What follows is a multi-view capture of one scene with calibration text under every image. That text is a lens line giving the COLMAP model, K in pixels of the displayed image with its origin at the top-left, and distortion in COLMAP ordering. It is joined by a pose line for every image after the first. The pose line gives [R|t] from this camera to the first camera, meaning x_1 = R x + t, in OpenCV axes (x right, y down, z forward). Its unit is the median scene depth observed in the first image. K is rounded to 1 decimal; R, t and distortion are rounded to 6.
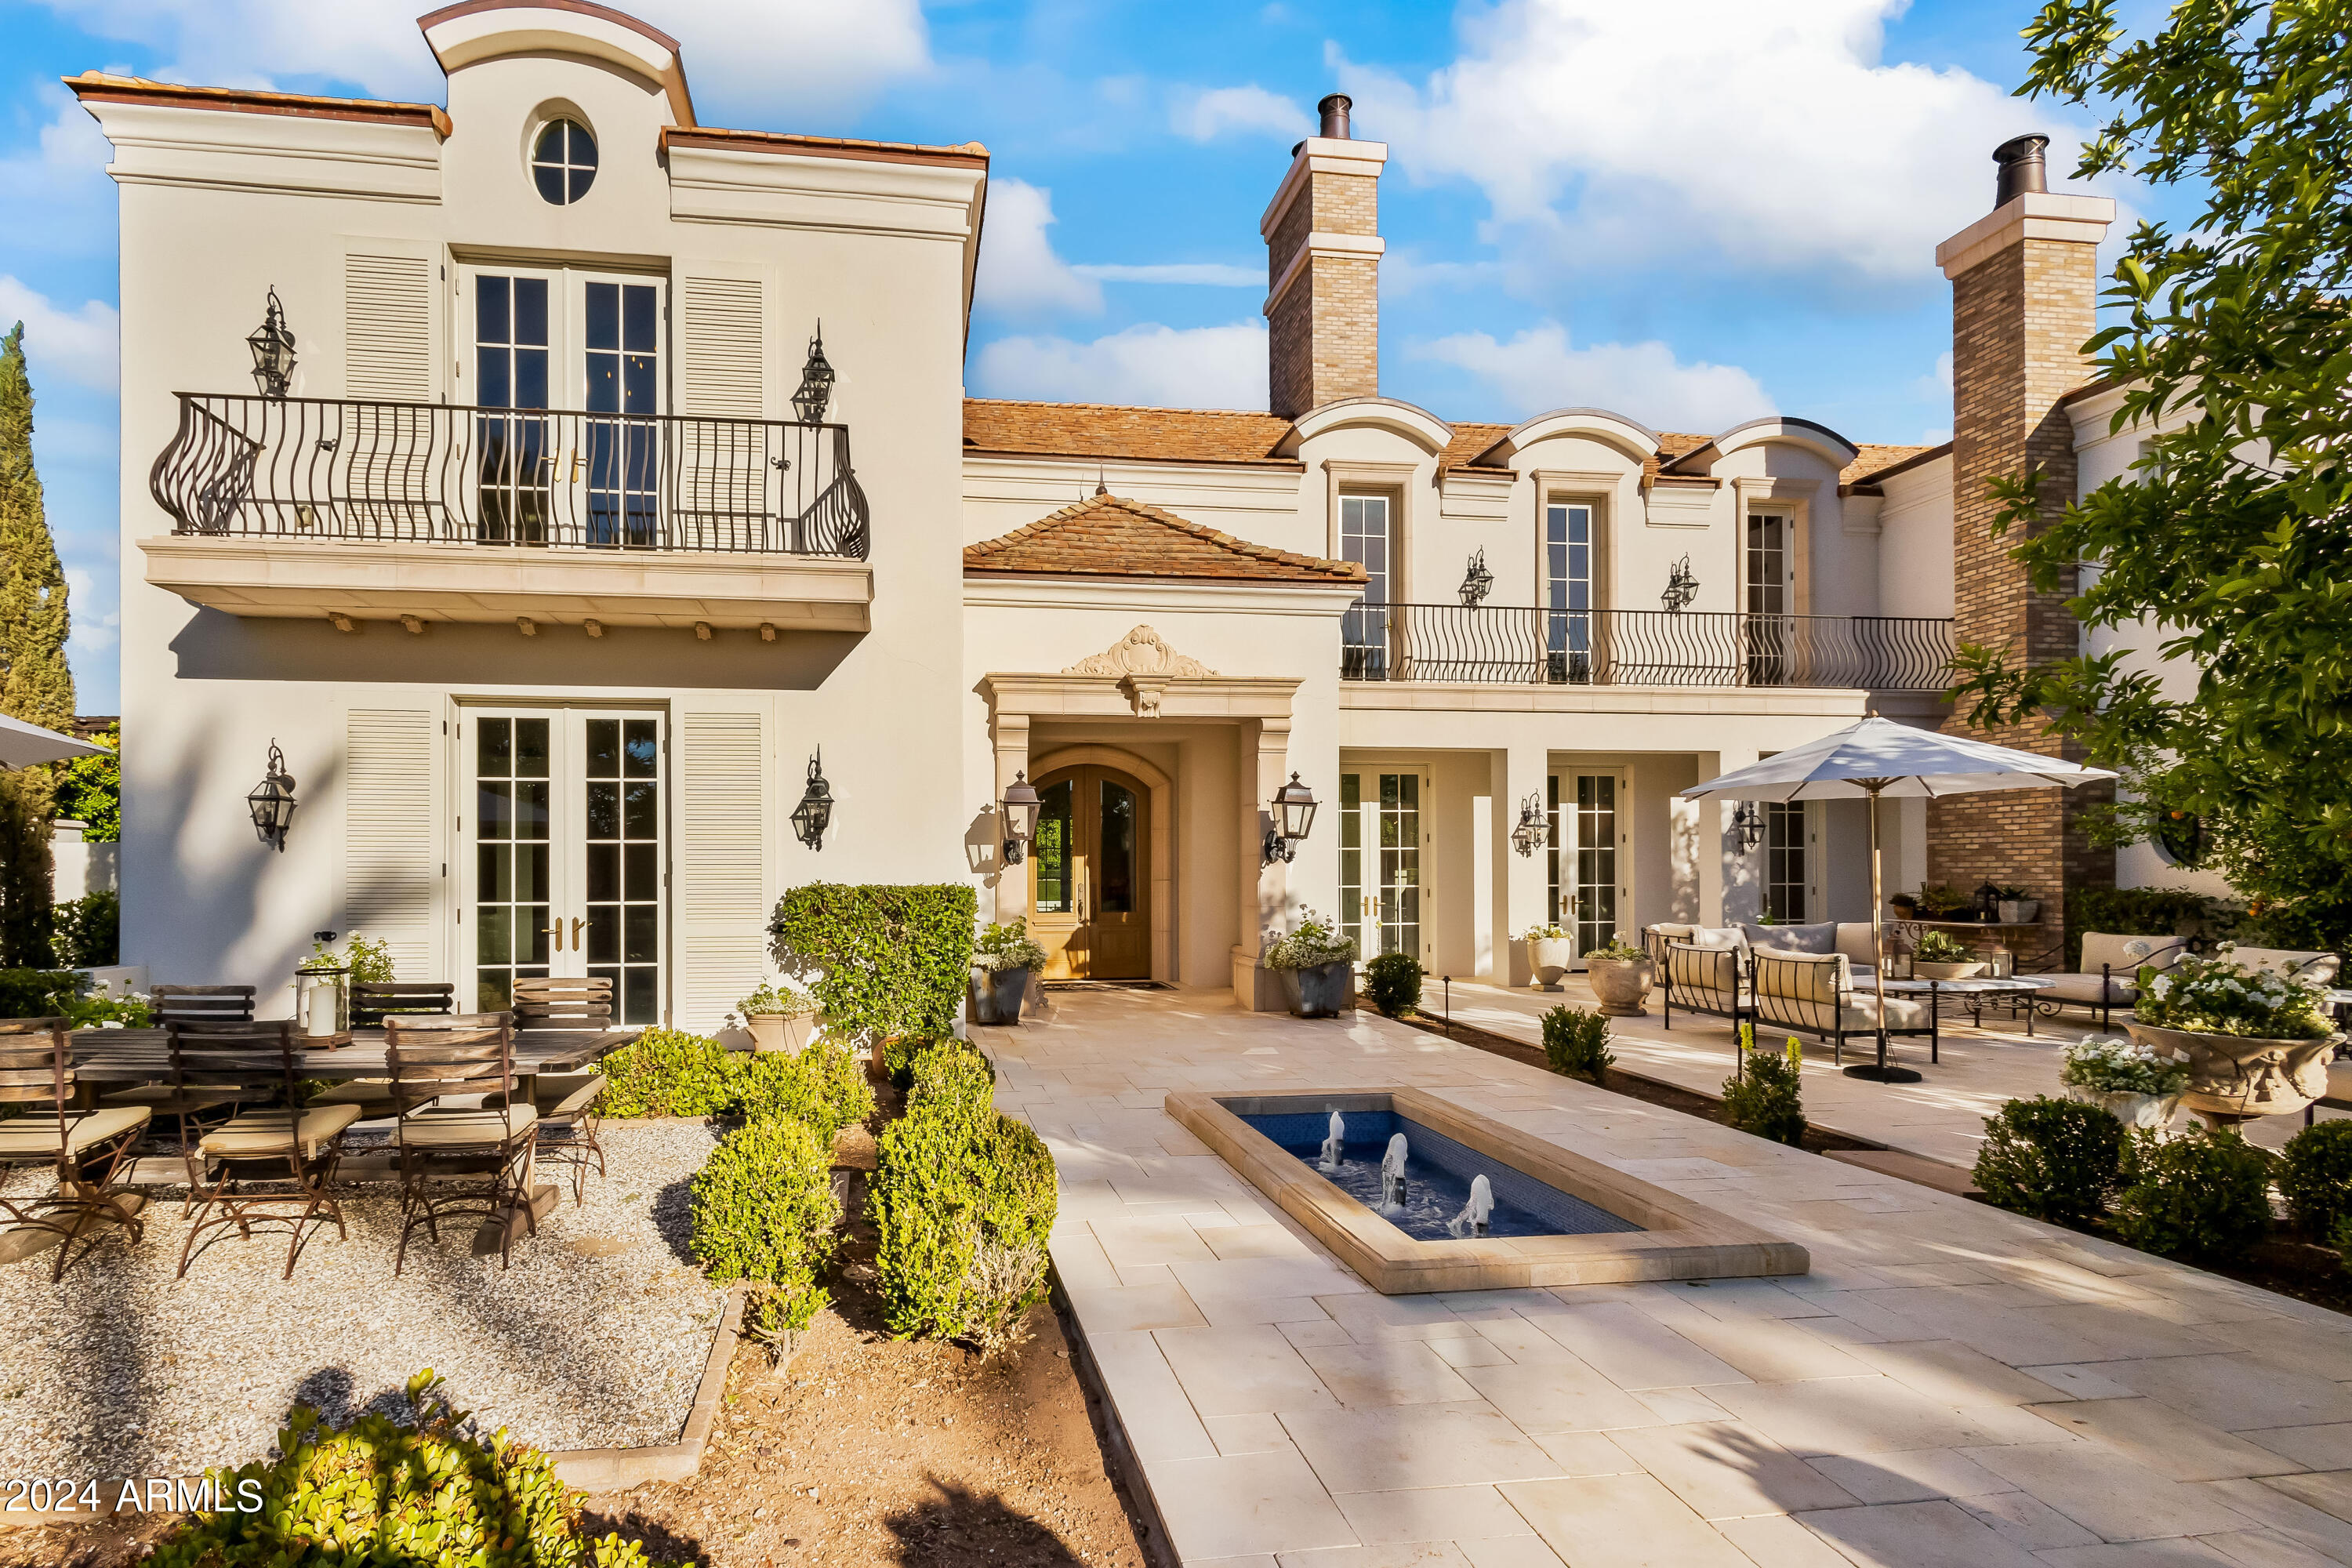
lens RADIAL K [[1180.7, 0, 1026.0], [0, 1180.7, 855.1], [0, 0, 1]] dist [0.012265, -0.001977]
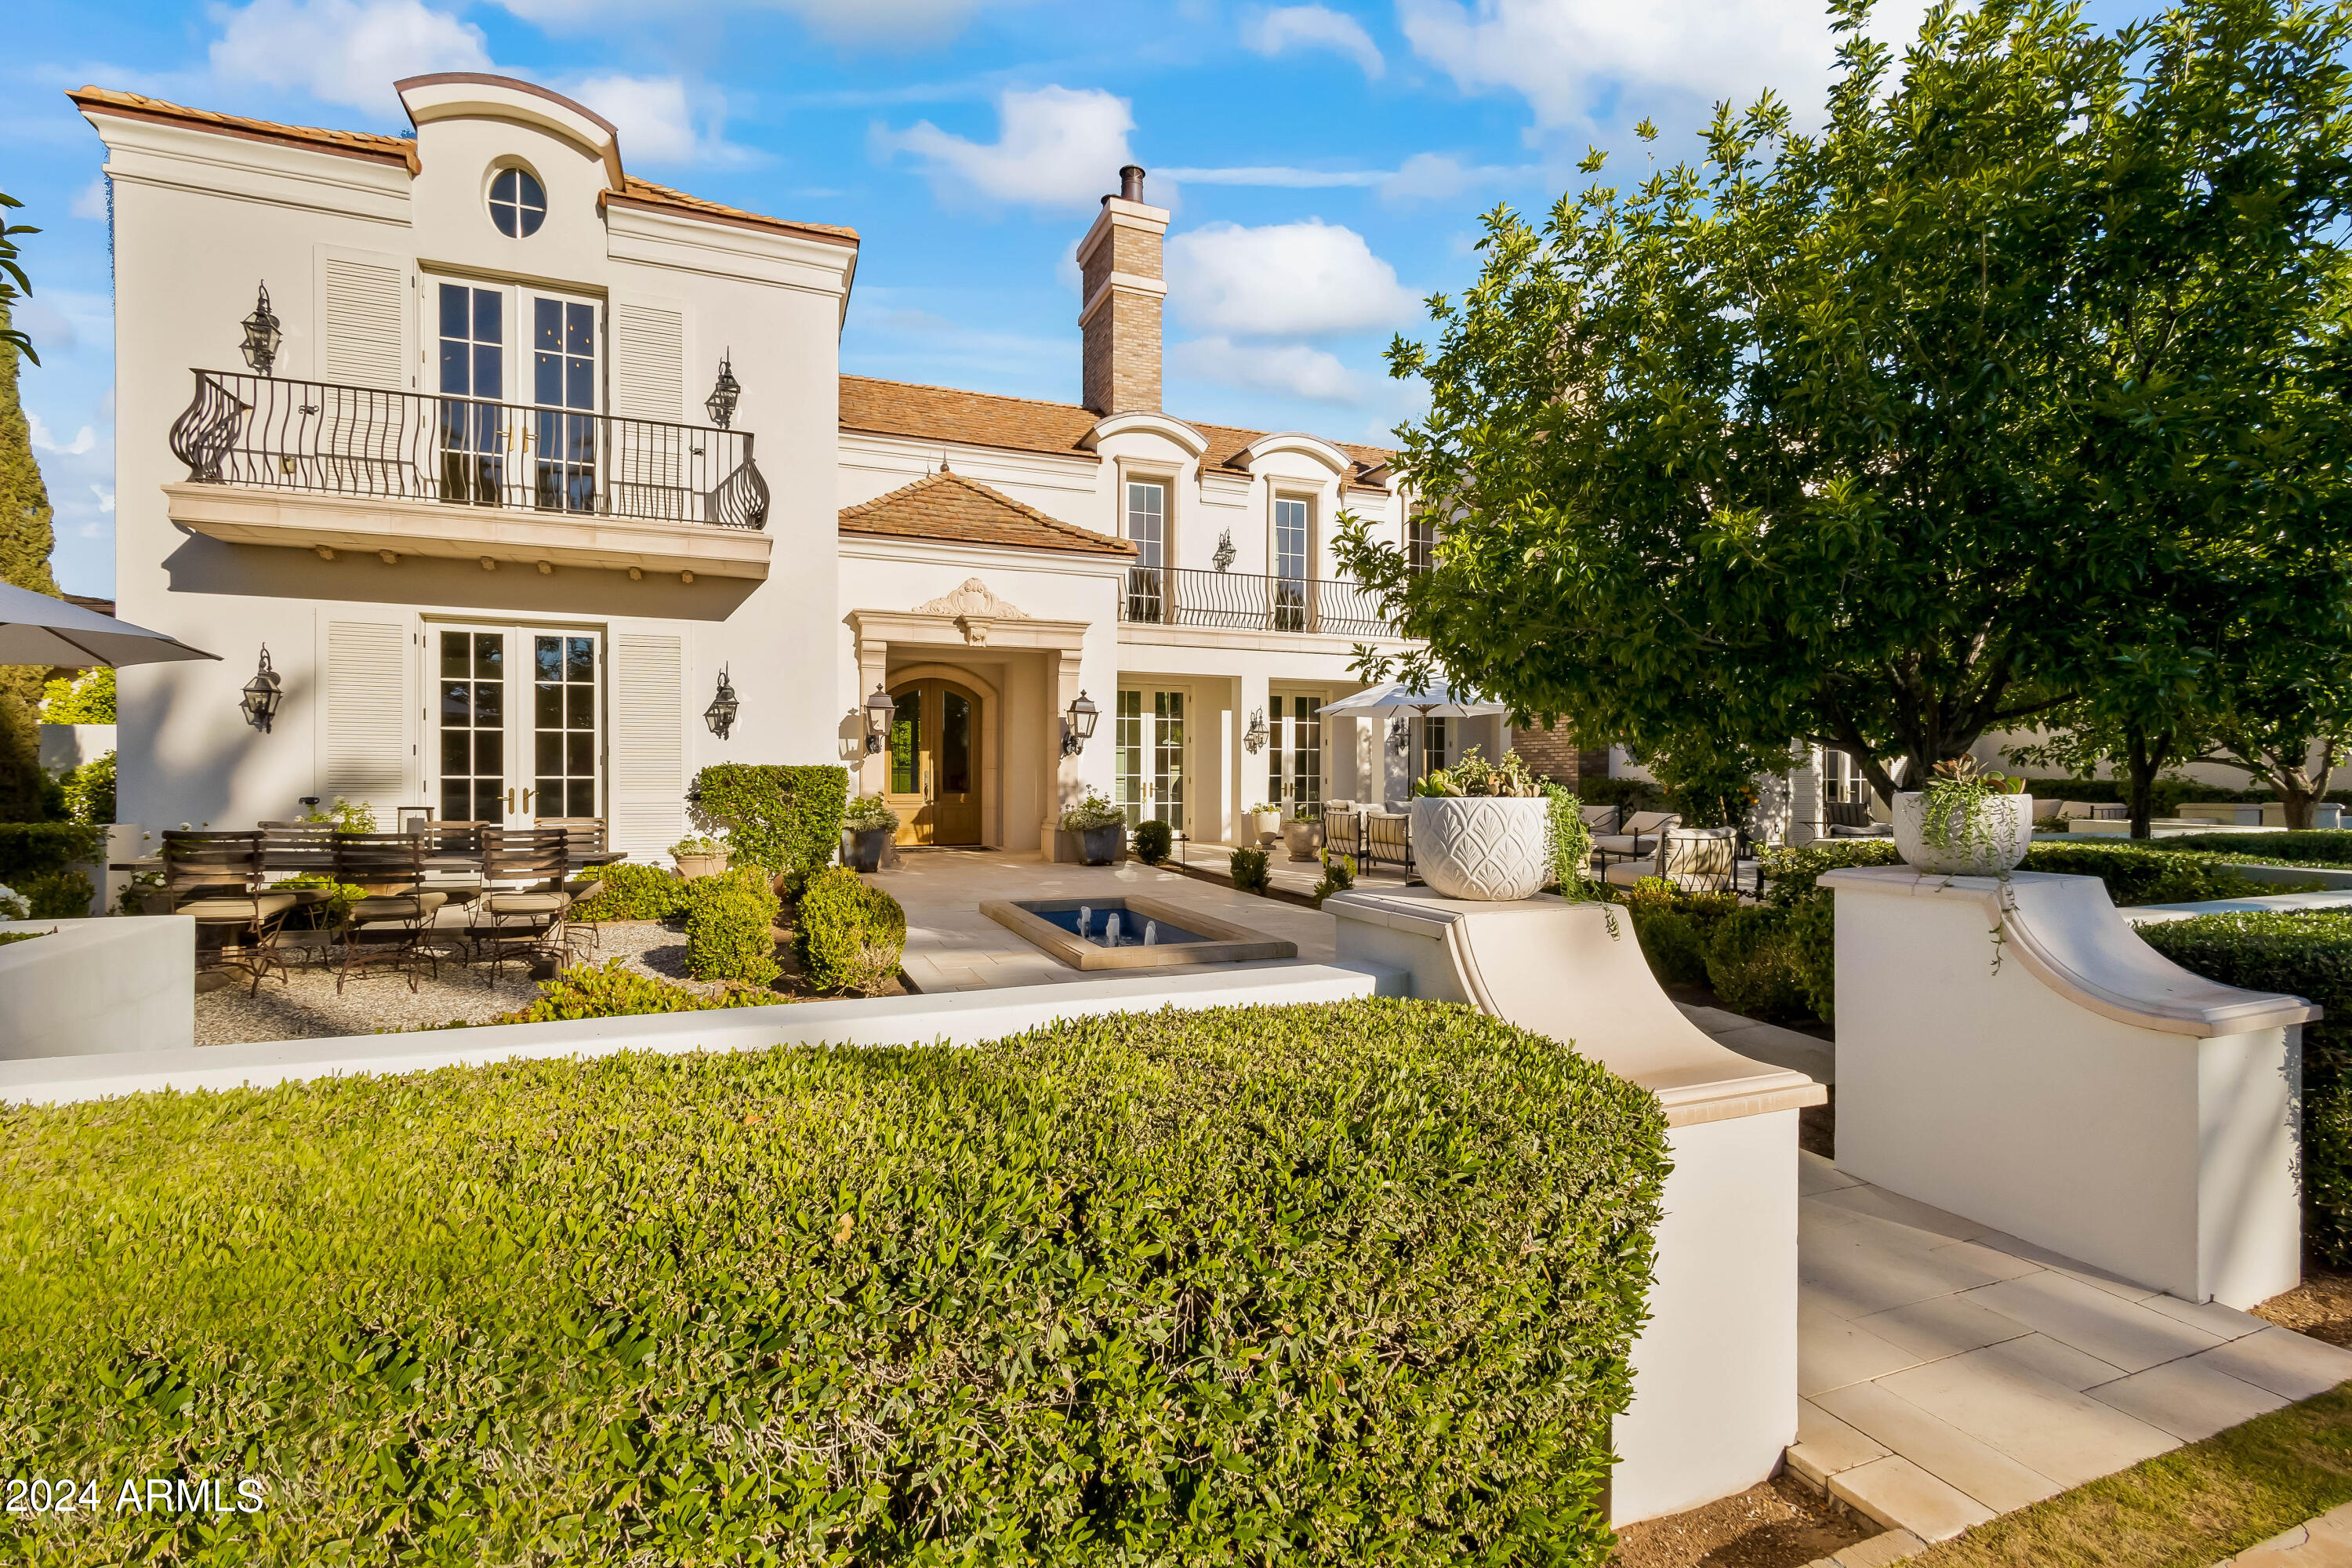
lens RADIAL K [[1079.8, 0, 1177.5], [0, 1079.8, 777.7], [0, 0, 1]] dist [0.002519, -0.001420]
pose [[0.963456, 0.005596, 0.267808, -0.006478], [-0.010702, 0.999788, 0.017611, 0.009685], [-0.267653, -0.019834, 0.963311, -0.262144]]
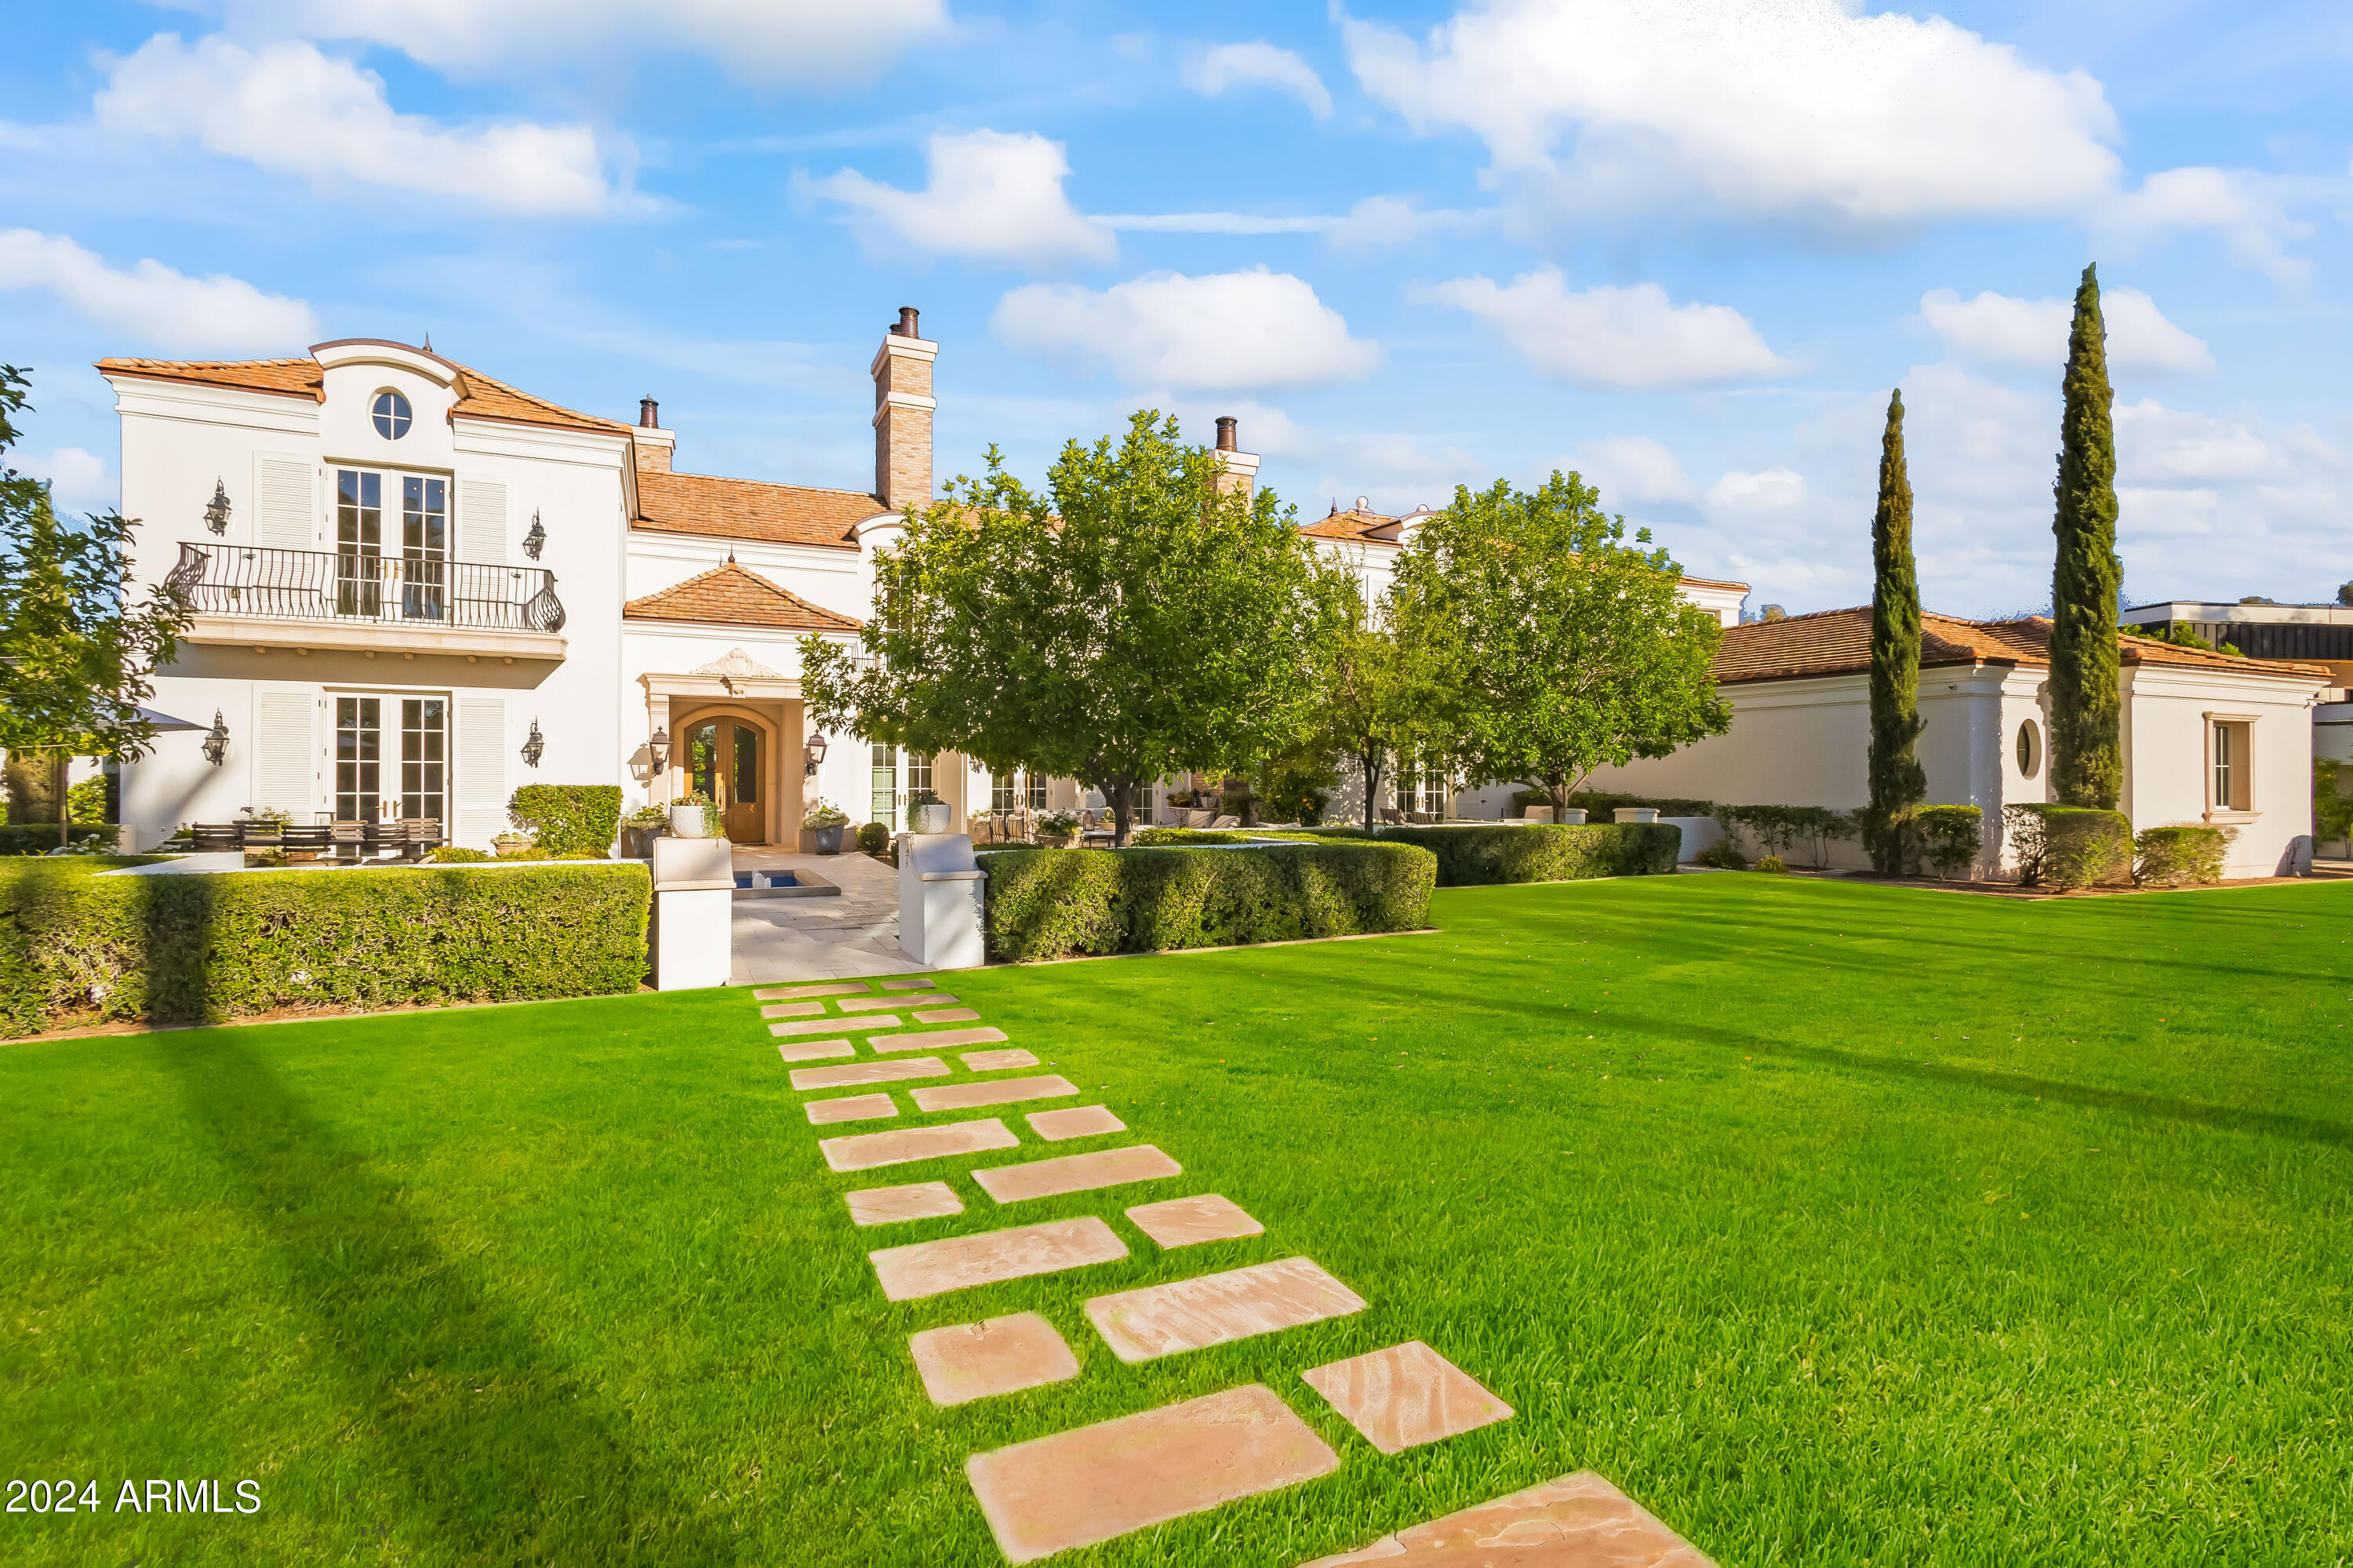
lens RADIAL K [[1099.8, 0, 1184.9], [0, 1099.8, 777.9], [0, 0, 1]] dist [0.002852, -0.000111]
pose [[0.942350, 0.008191, 0.334528, 0.190028], [-0.011238, 0.999911, 0.007175, -0.009892], [-0.334439, -0.010521, 0.942359, -0.907054]]
